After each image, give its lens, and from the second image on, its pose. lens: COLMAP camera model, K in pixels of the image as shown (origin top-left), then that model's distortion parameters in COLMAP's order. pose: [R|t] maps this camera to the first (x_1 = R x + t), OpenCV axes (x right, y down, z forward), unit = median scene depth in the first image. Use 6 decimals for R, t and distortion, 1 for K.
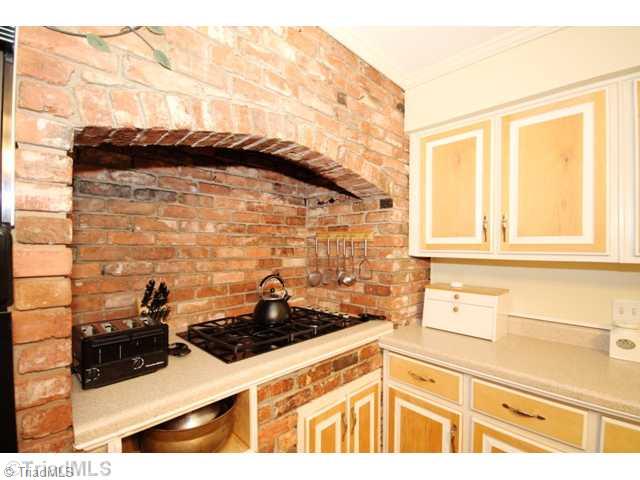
lens RADIAL K [[296.7, 0, 321.8], [0, 296.7, 241.6], [0, 0, 1]] dist [0.001042, 0.000086]
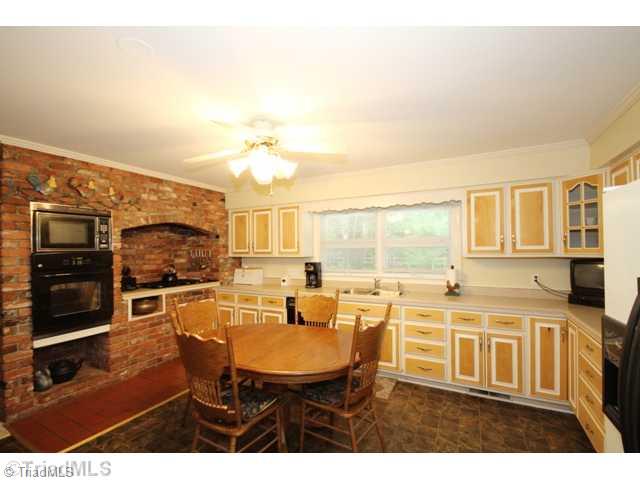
lens RADIAL K [[296.7, 0, 319.6], [0, 296.7, 245.2], [0, 0, 1]] dist [0.001042, 0.000086]
pose [[0.954865, -0.008863, 0.296907, 0.303130], [0.009509, 0.999955, -0.000729, -0.044347], [-0.296887, 0.003520, 0.954906, -1.788228]]
